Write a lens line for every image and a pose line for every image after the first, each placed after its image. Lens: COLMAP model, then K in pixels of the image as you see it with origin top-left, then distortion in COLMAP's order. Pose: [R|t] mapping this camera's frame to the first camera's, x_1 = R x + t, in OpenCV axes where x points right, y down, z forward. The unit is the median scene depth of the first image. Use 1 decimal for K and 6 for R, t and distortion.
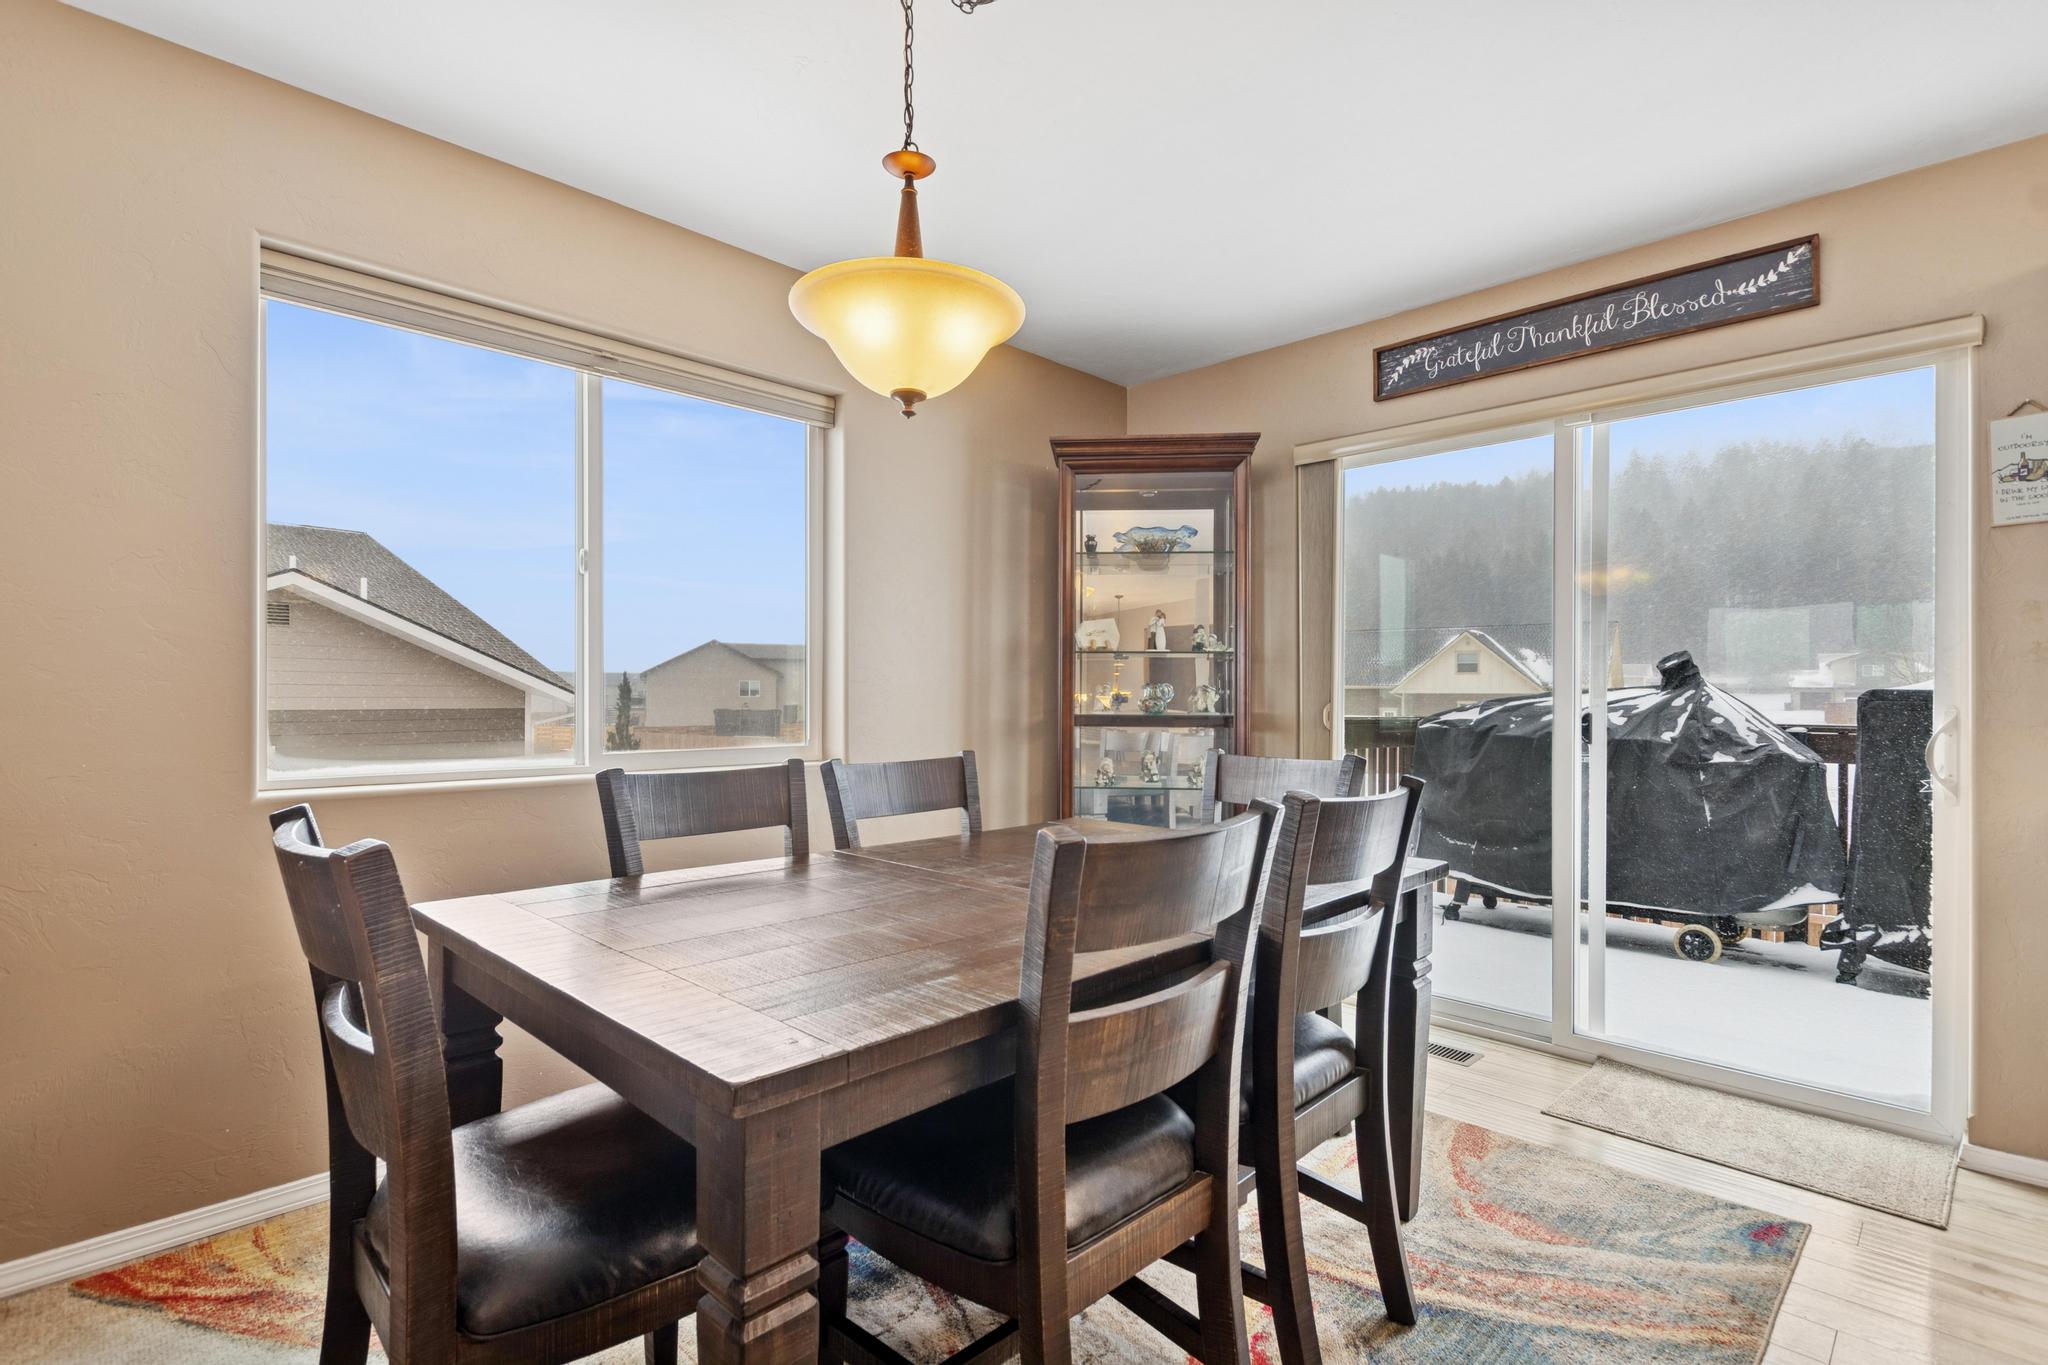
lens RADIAL K [[959.8, 0, 1008.9], [0, 959.8, 696.4], [0, 0, 1]] dist [-0.004084, -0.000434]
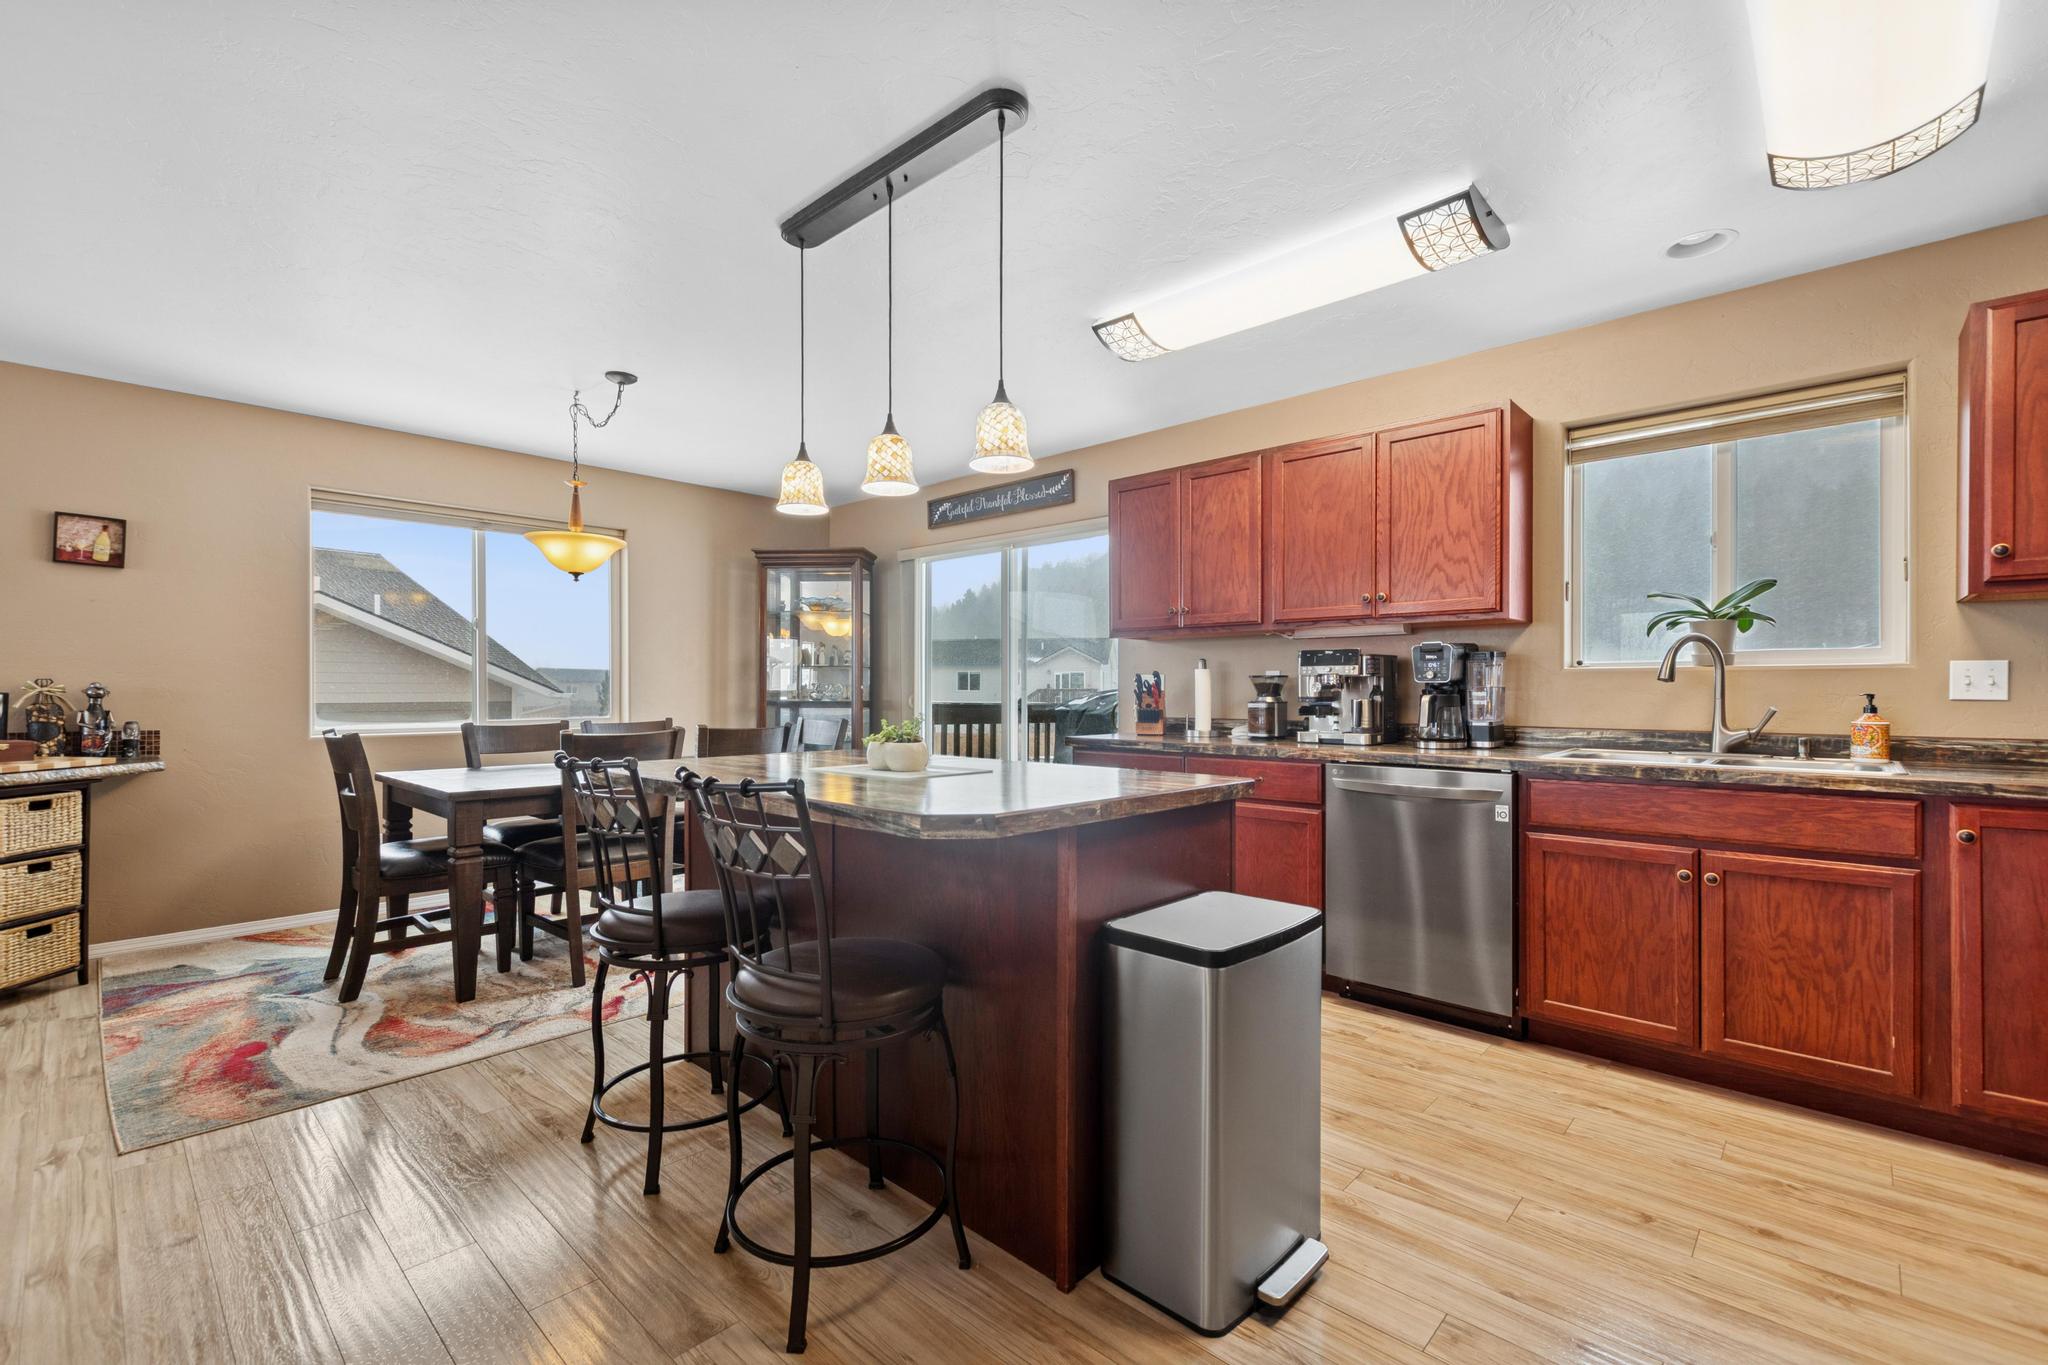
lens RADIAL K [[886.8, 0, 1016.6], [0, 886.8, 685.2], [0, 0, 1]] dist [0.007698, -0.002348]
pose [[0.999668, -0.004222, 0.025412, 0.555928], [0.004330, 0.999982, -0.004201, -0.001996], [-0.025393, 0.004310, 0.999668, -0.769241]]
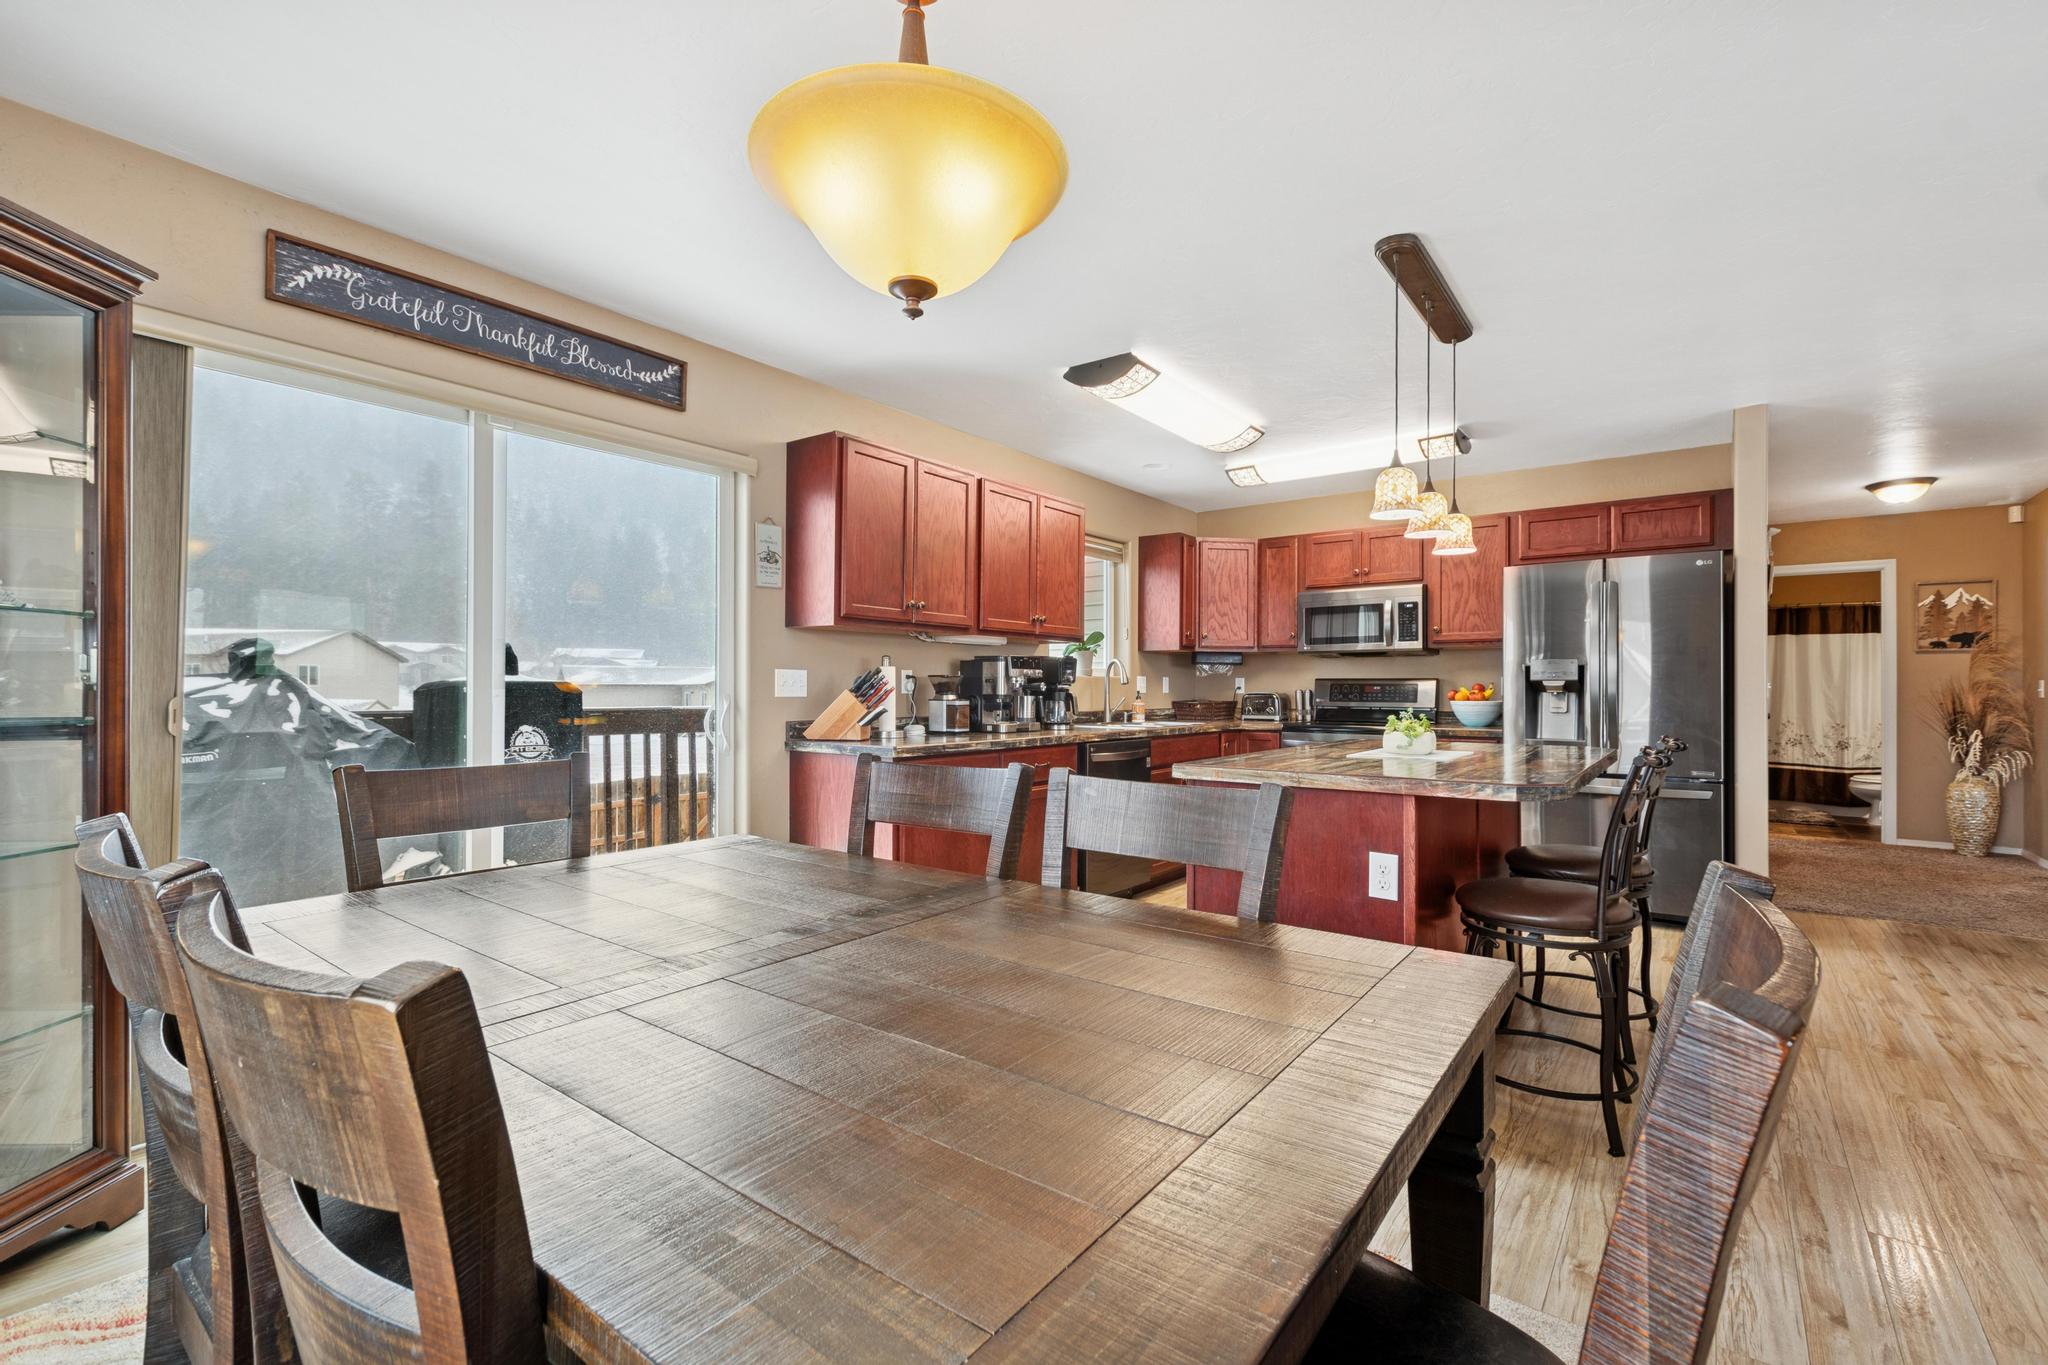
lens RADIAL K [[886.8, 0, 1035.3], [0, 886.8, 693.4], [0, 0, 1]] dist [0.007698, -0.002348]
pose [[-0.131879, -0.010251, 0.991213, -0.436502], [-0.003563, 0.999945, 0.009867, -0.006044], [-0.991259, -0.002230, -0.131908, 0.541913]]
